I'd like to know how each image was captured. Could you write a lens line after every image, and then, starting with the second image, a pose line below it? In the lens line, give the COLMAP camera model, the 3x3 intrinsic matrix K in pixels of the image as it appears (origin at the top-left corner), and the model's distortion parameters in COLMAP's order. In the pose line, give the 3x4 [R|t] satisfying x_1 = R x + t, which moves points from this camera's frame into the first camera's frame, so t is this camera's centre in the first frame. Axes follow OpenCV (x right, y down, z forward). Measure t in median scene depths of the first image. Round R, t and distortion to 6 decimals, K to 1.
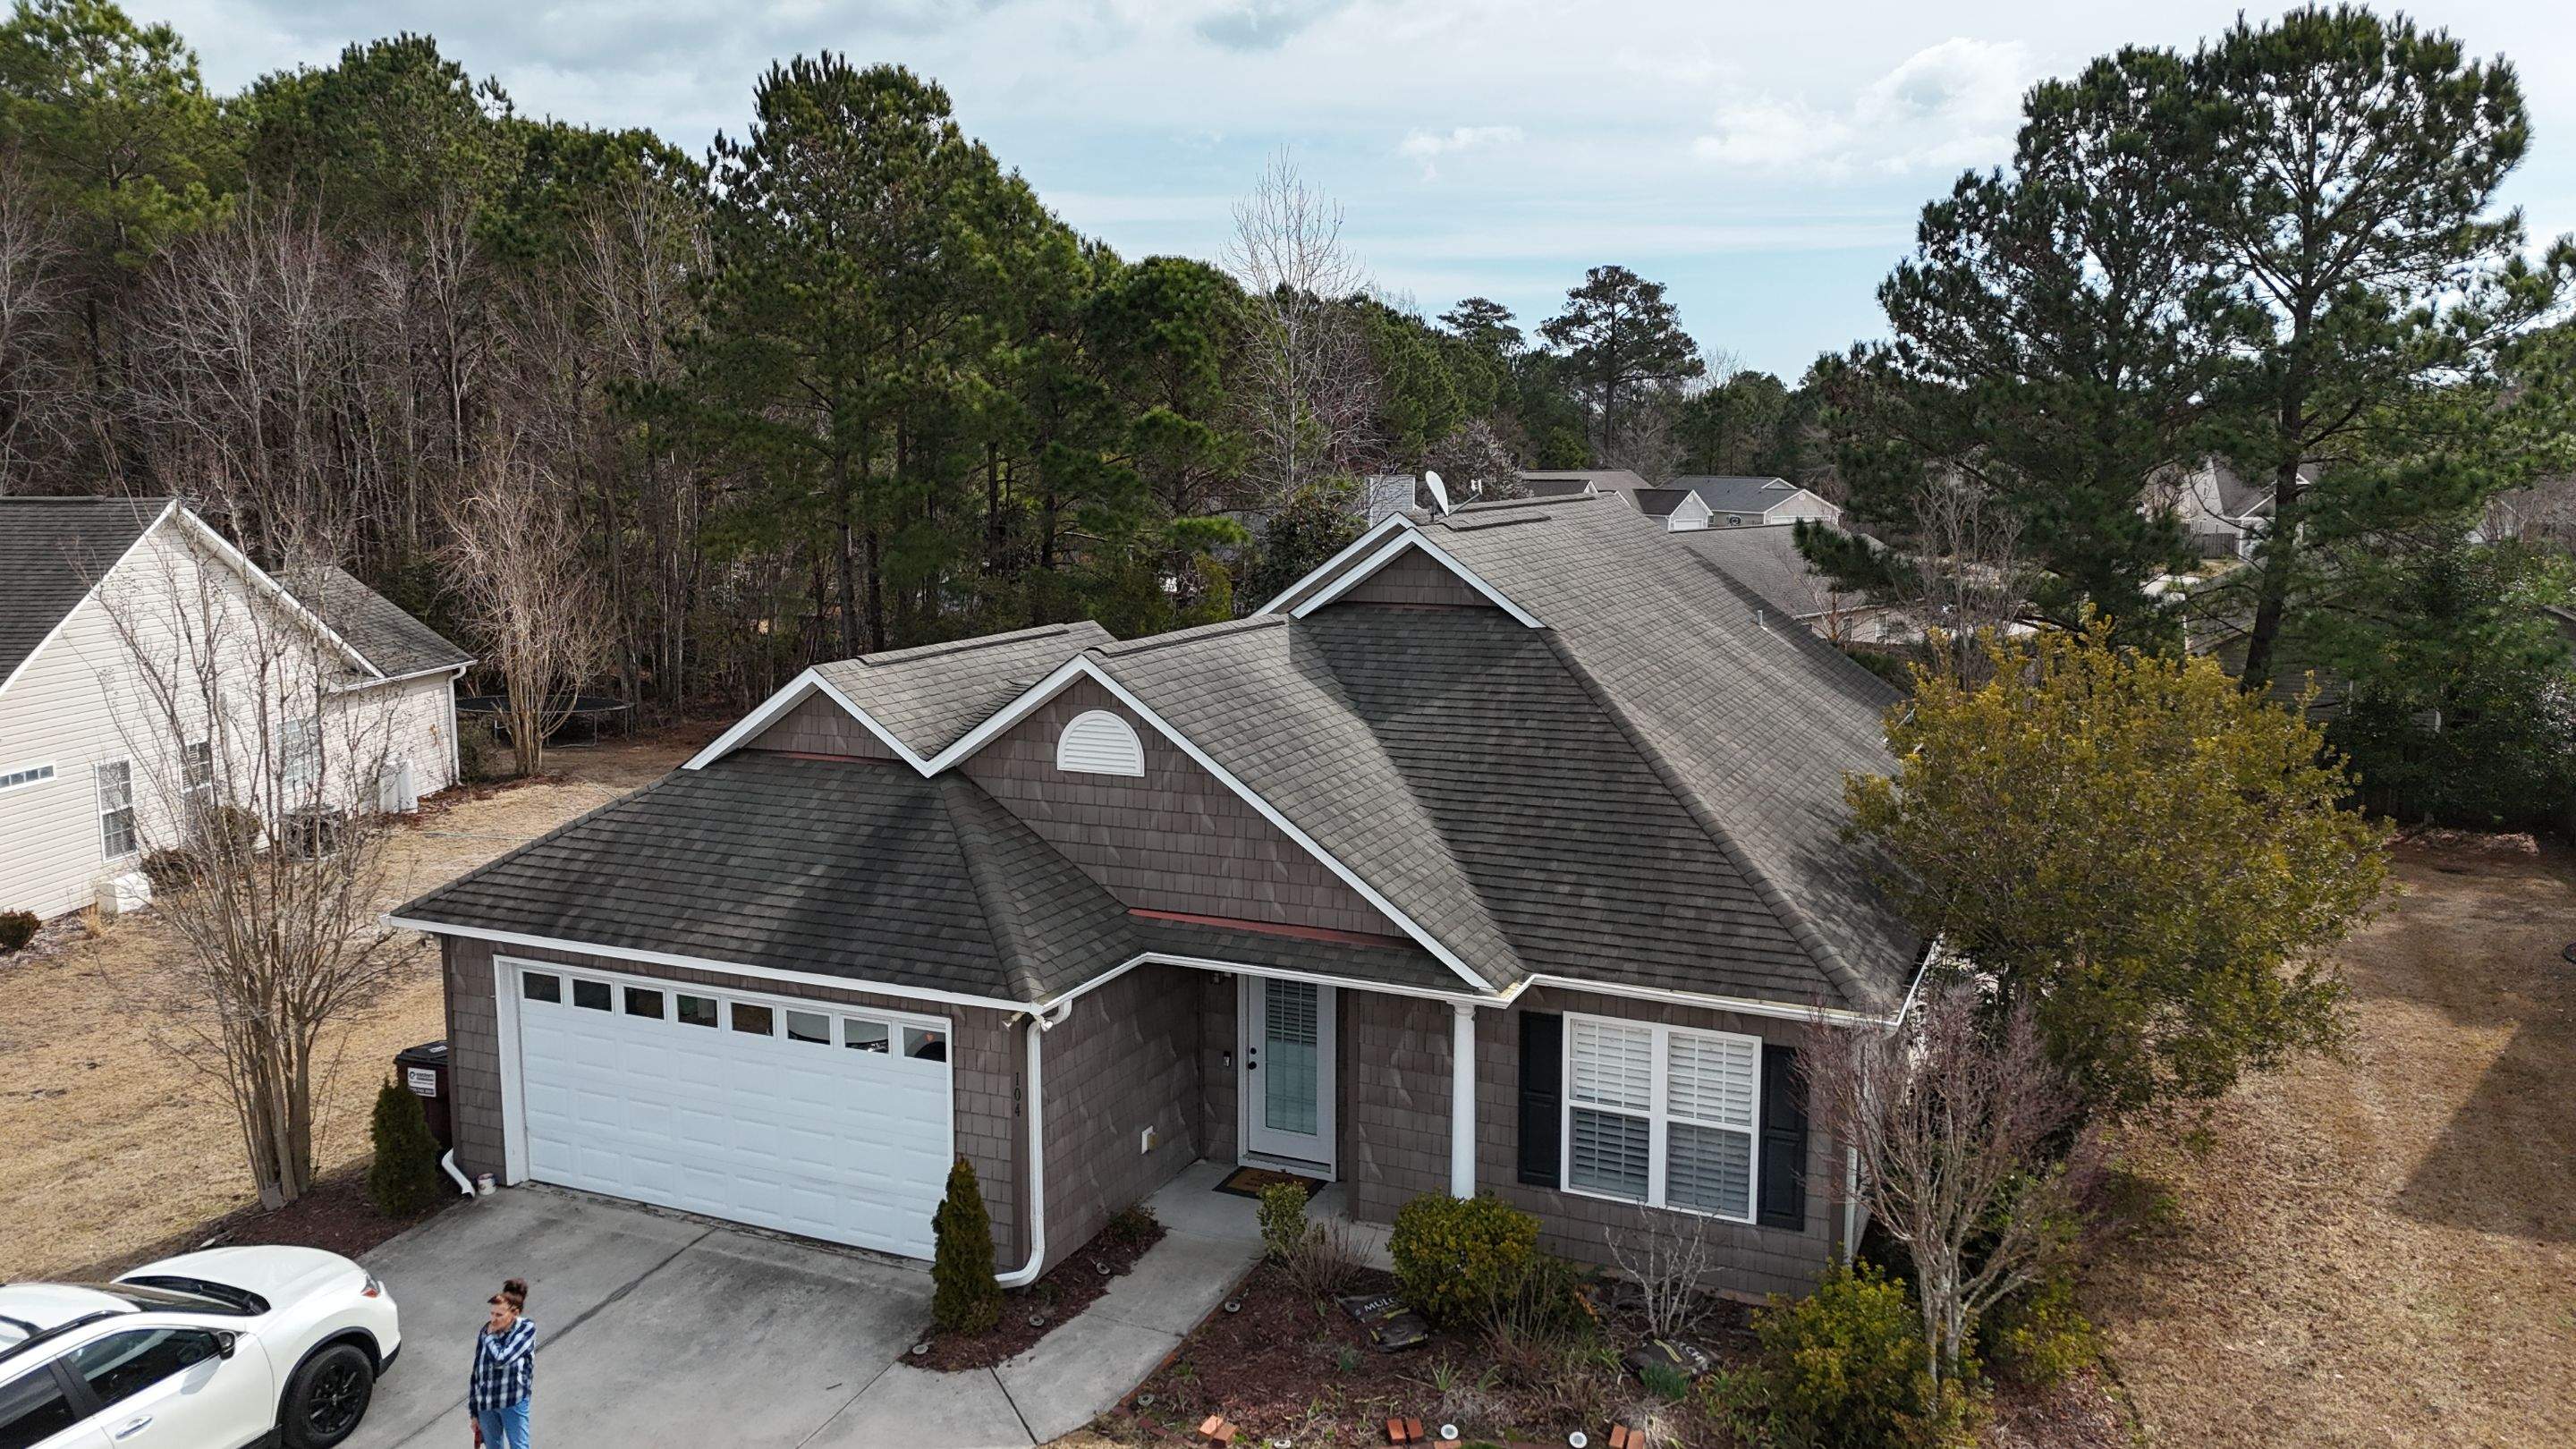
lens RADIAL K [[1896.8, 0, 1287.6], [0, 1896.8, 721.2], [0, 0, 1]] dist [0.025367, 0.003317]
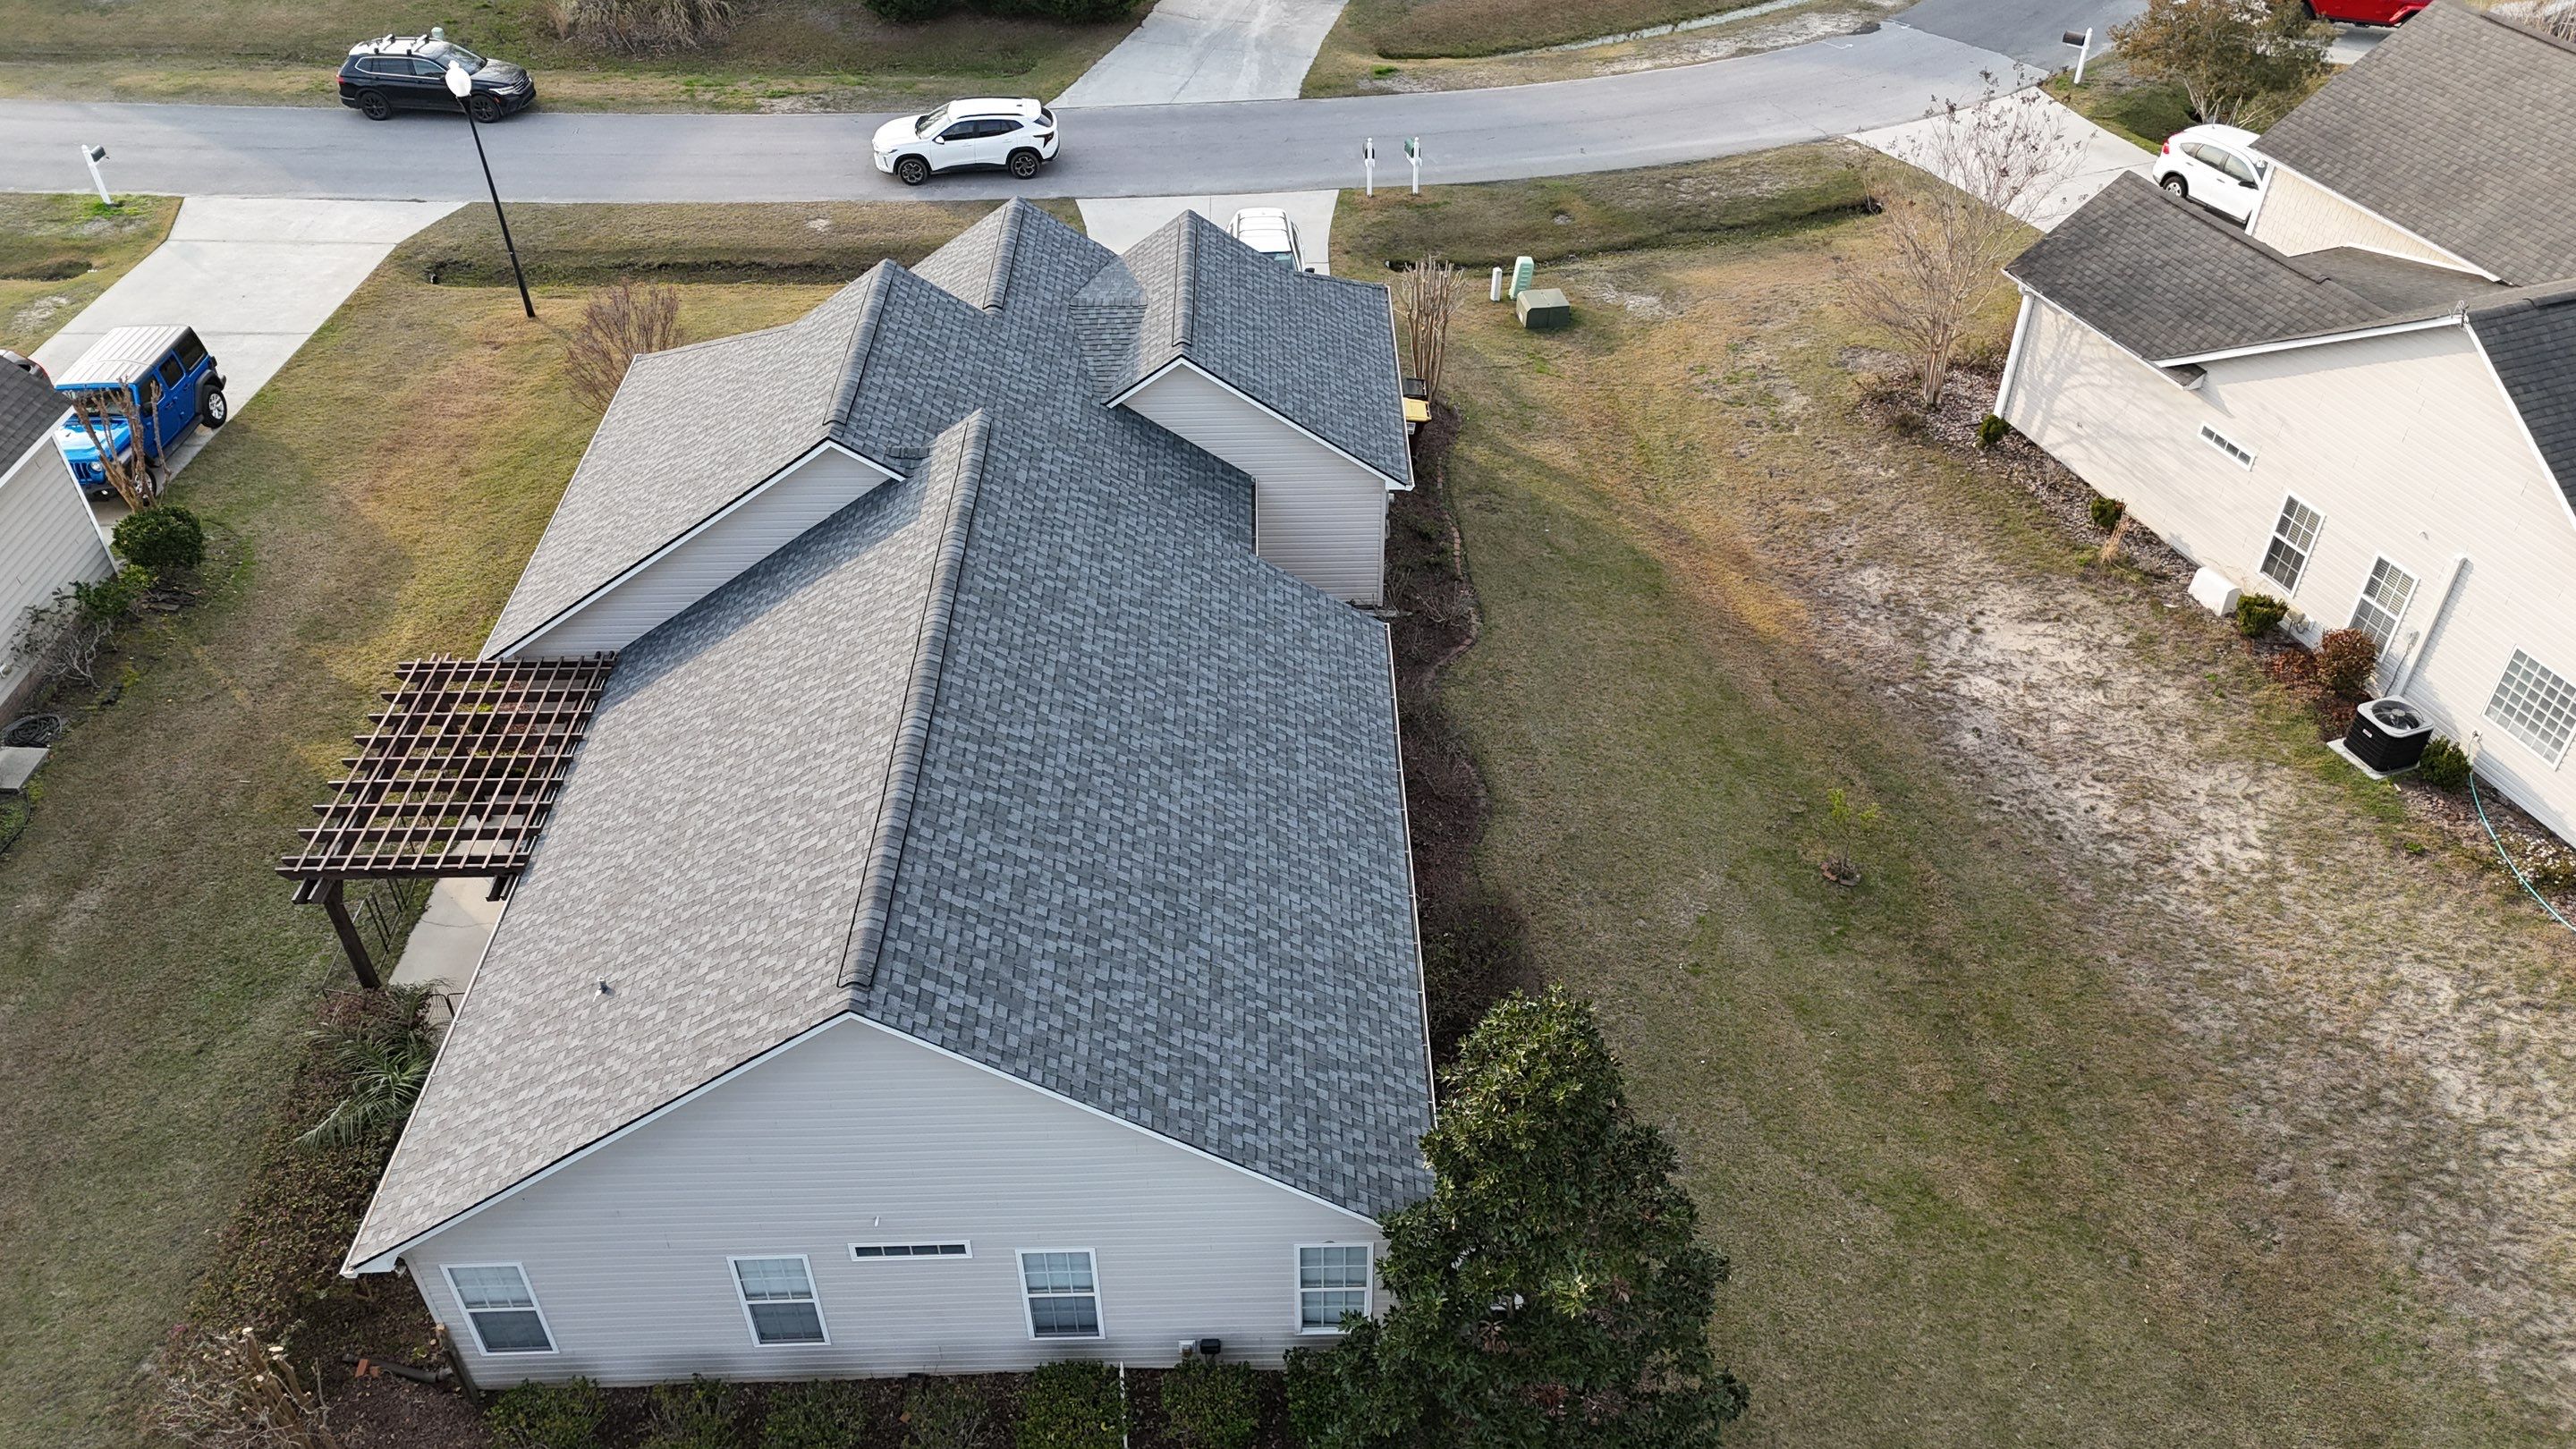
lens RADIAL K [[1889.1, 0, 1290.3], [0, 1889.1, 724.6], [0, 0, 1]] dist [0.049582, -0.038932]
pose [[-0.902732, 0.274120, -0.331561, 0.241113], [-0.056468, 0.688539, 0.722998, -0.605421], [0.426481, 0.671396, -0.606087, 1.478455]]
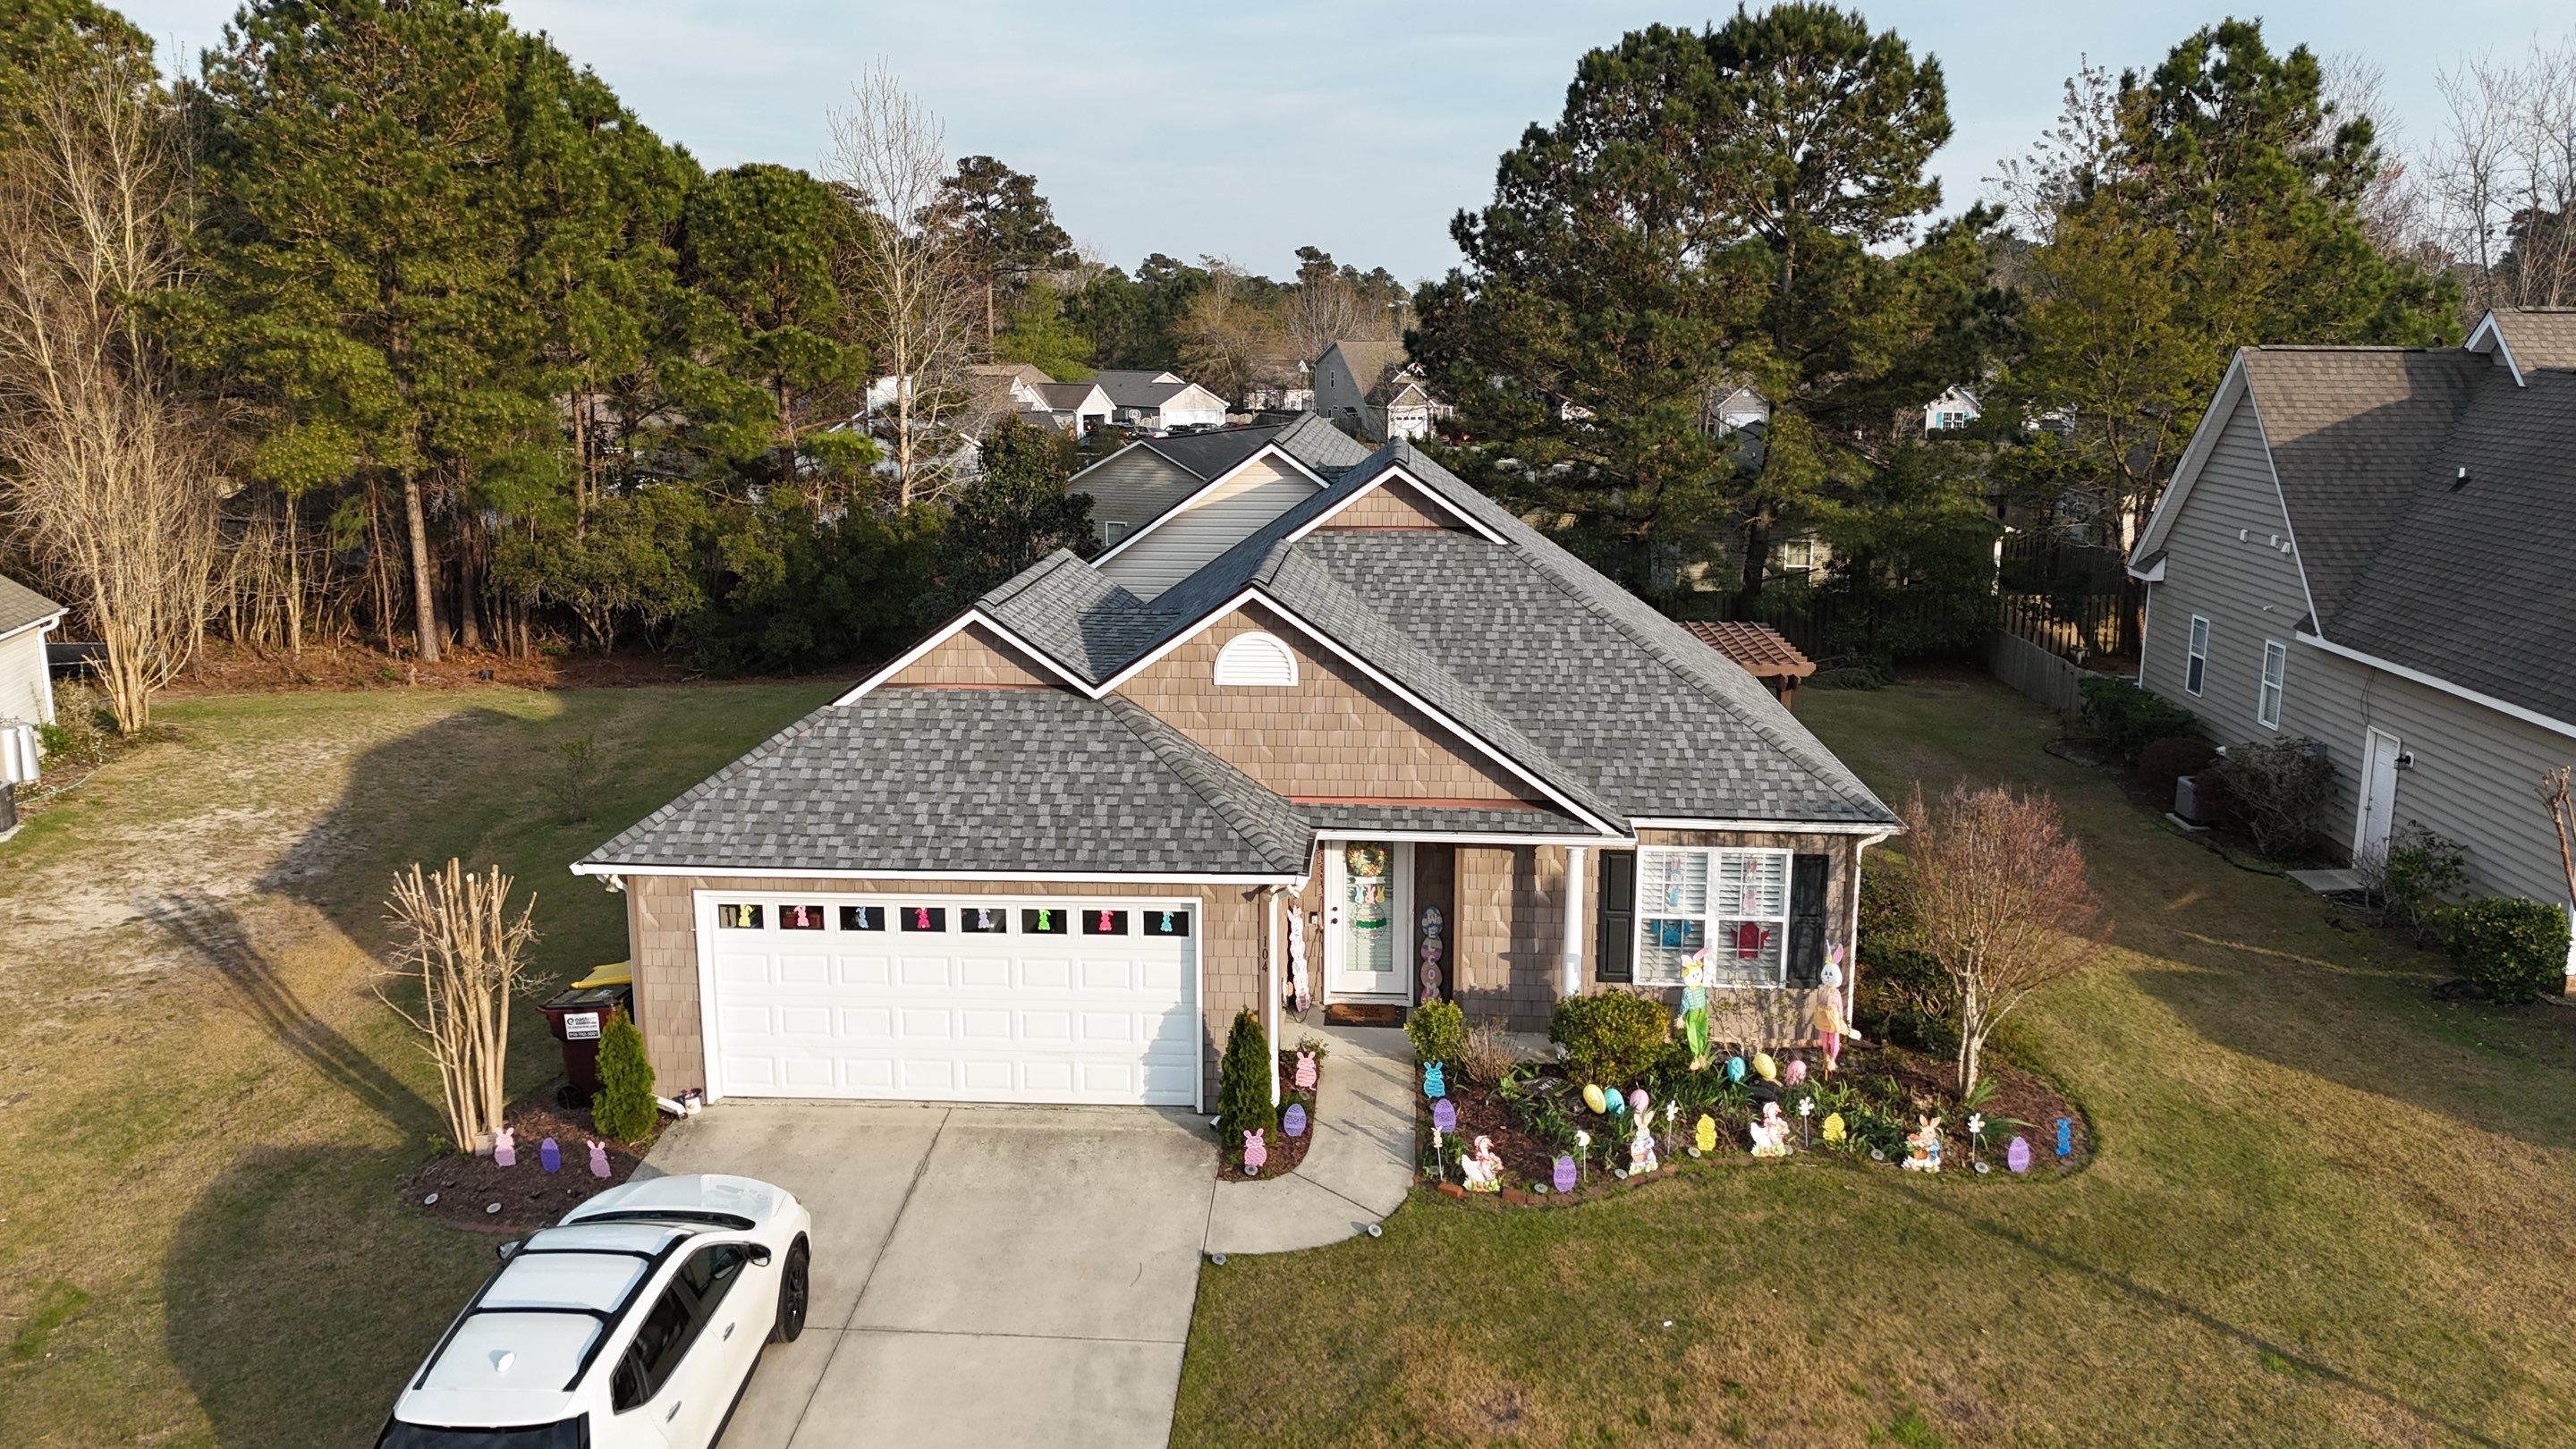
lens RADIAL K [[1889.1, 0, 1297.6], [0, 1889.1, 730.4], [0, 0, 1]] dist [0.049582, -0.038932]
pose [[0.934484, -0.070820, 0.348889, -0.277578], [0.048320, 0.996176, 0.072786, -0.016213], [-0.352710, -0.051159, 0.934333, -0.062466]]
